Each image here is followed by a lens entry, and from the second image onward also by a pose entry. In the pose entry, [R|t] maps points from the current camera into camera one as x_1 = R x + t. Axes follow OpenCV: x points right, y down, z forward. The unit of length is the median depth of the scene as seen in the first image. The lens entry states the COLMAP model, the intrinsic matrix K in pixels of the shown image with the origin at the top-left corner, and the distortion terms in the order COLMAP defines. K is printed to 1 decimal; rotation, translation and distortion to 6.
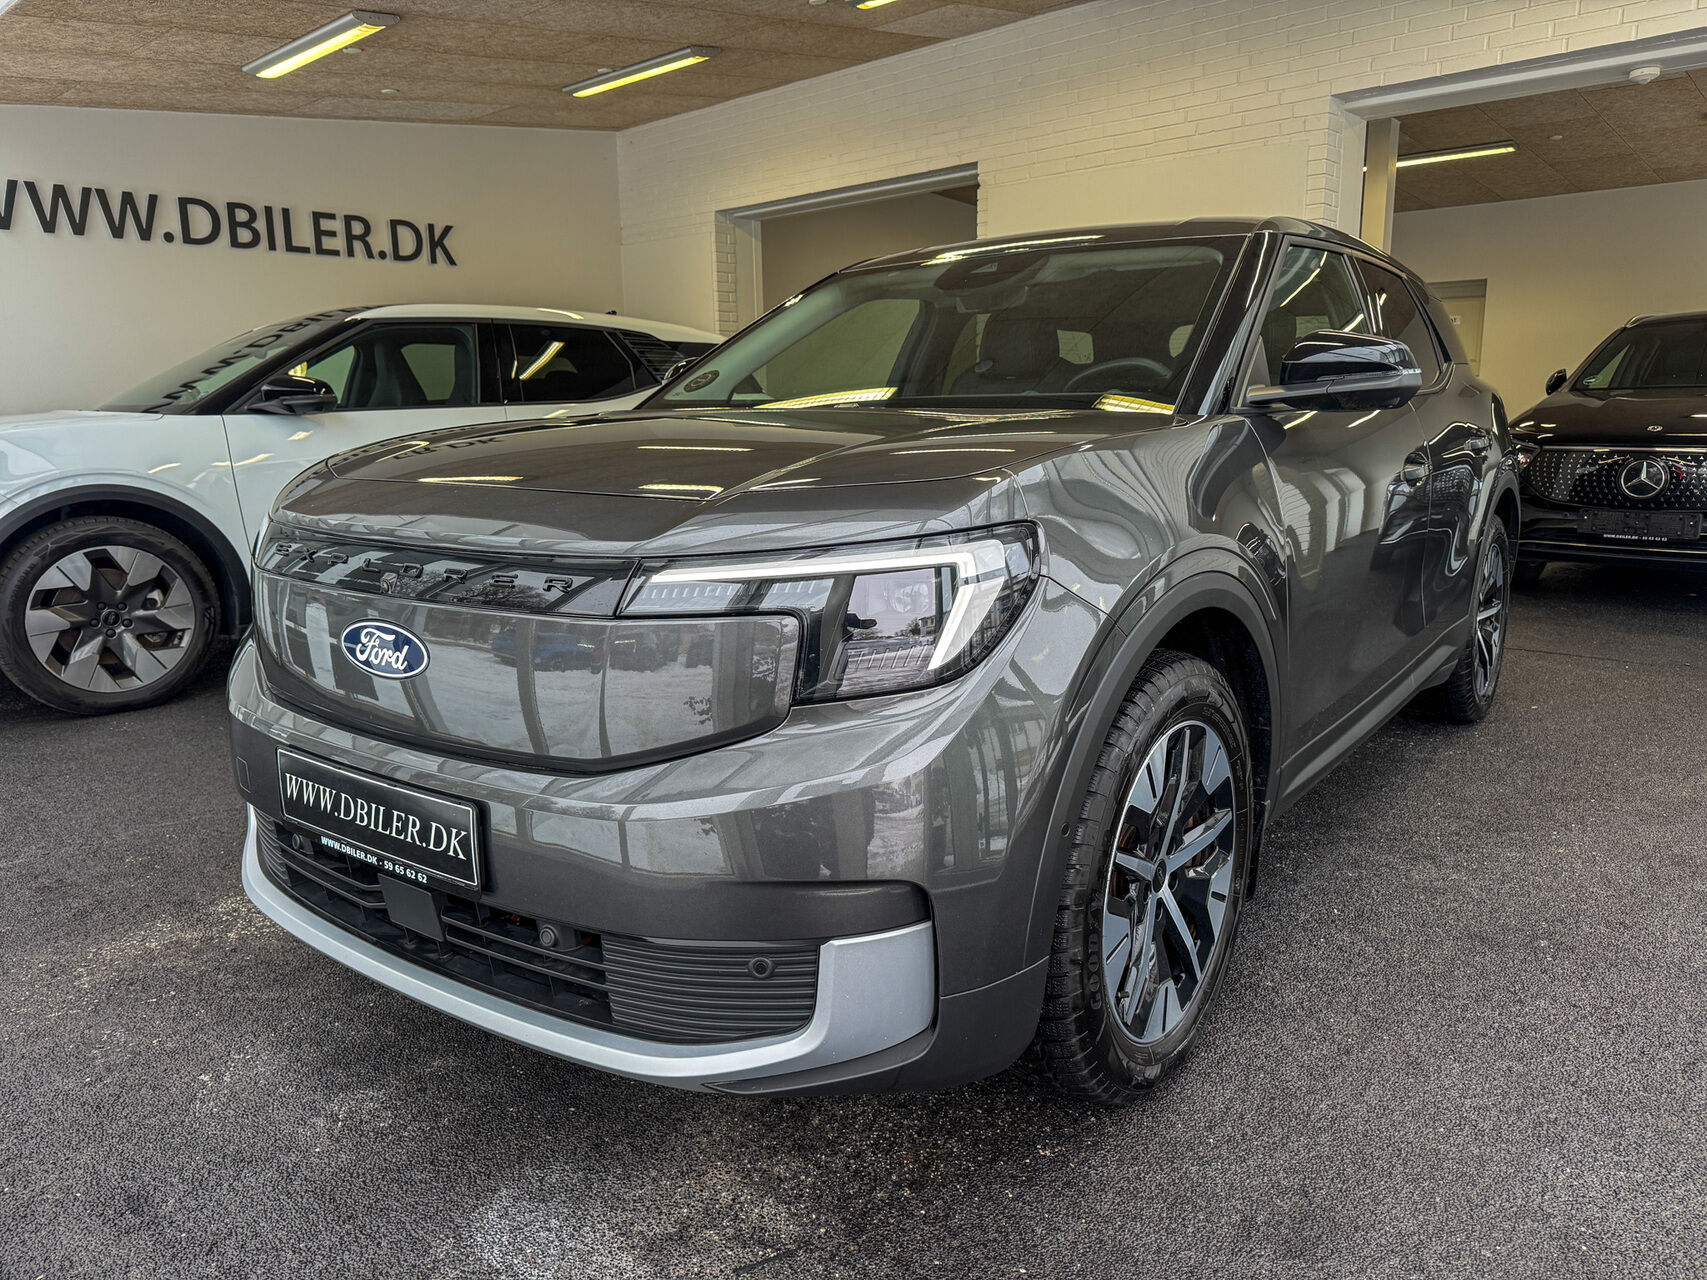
lens RADIAL K [[1179.7, 0, 853.5], [0, 1179.7, 640.0], [0, 0, 1]] dist [0.039038, -0.039368]
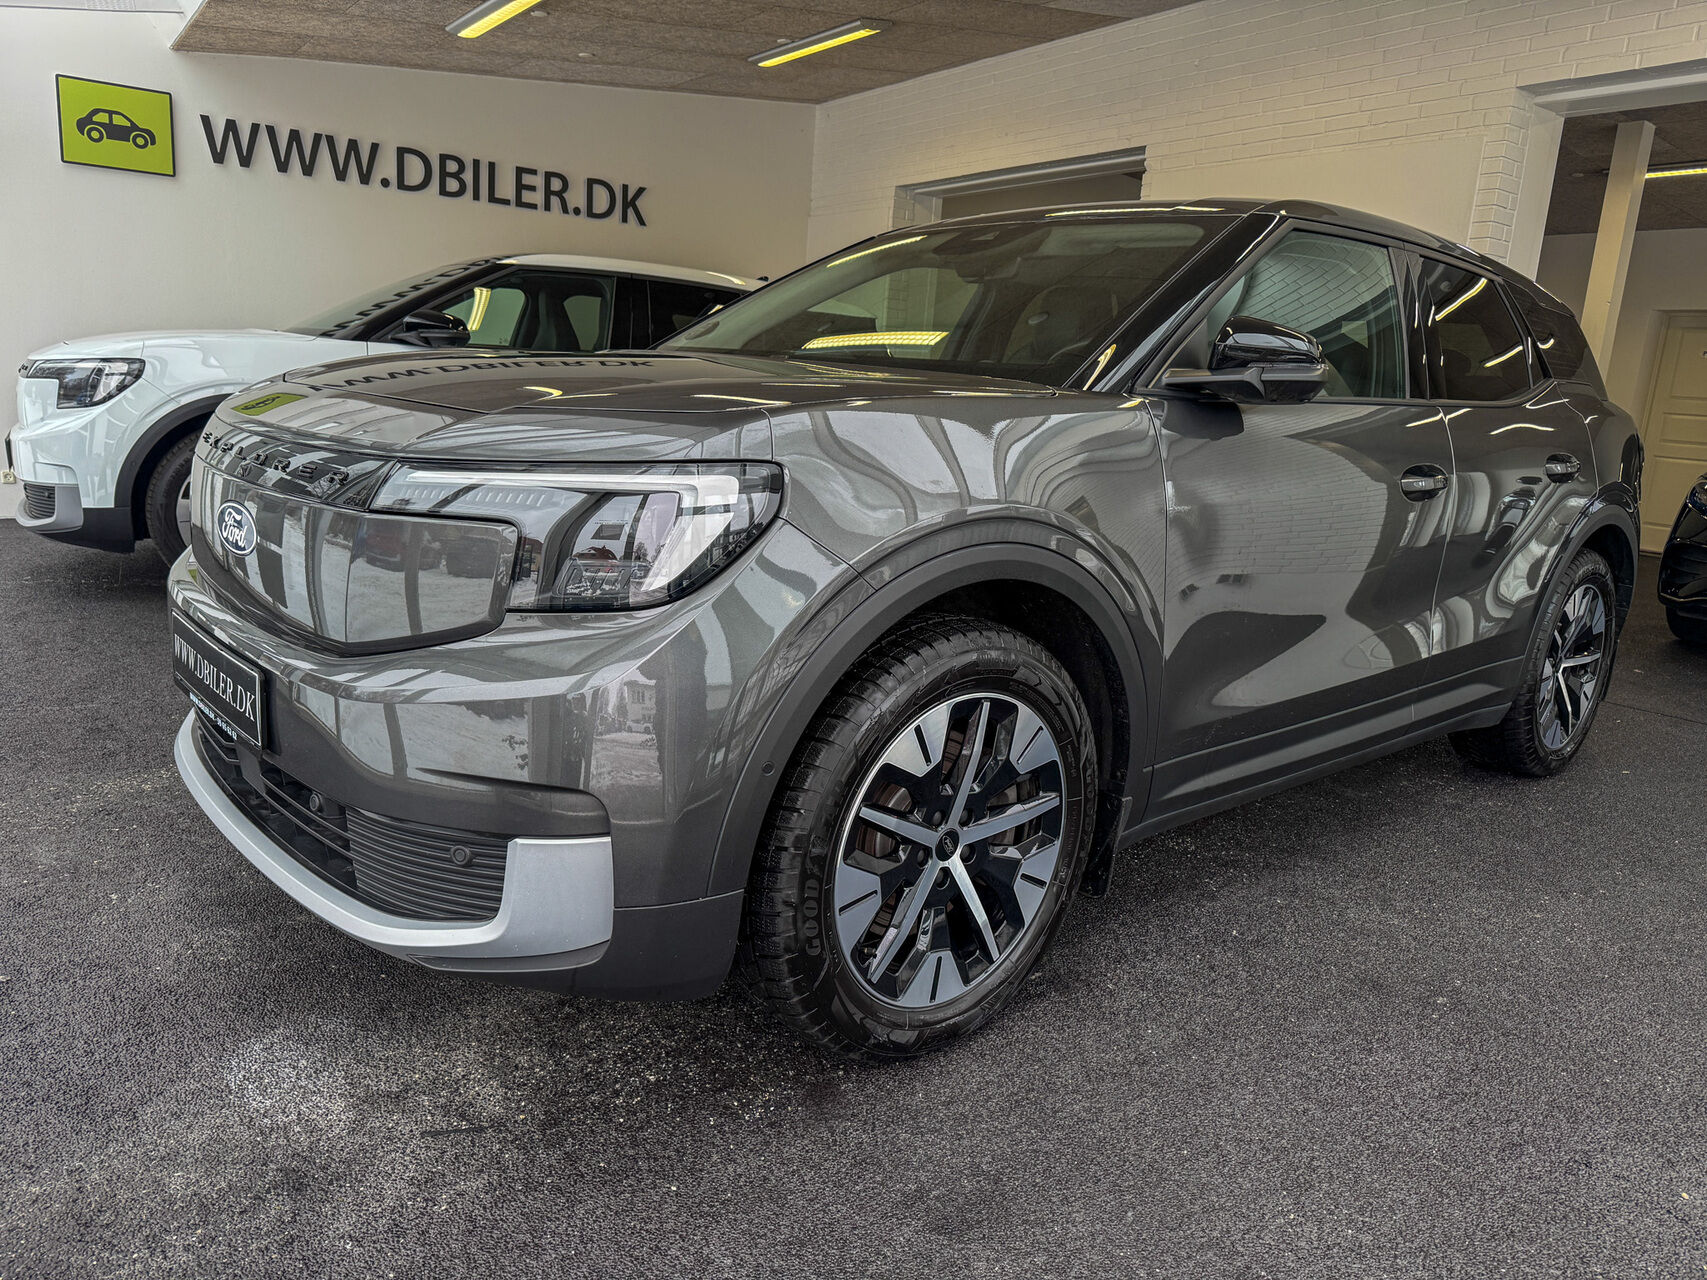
lens RADIAL K [[1182.0, 0, 884.8], [0, 1182.0, 641.2], [0, 0, 1]] dist [0.050337, -0.057398]
pose [[0.975304, 0.120676, -0.184985, 0.170085], [-0.119315, 0.992684, 0.018515, 0.008161], [0.185866, 0.004014, 0.982567, 0.007585]]
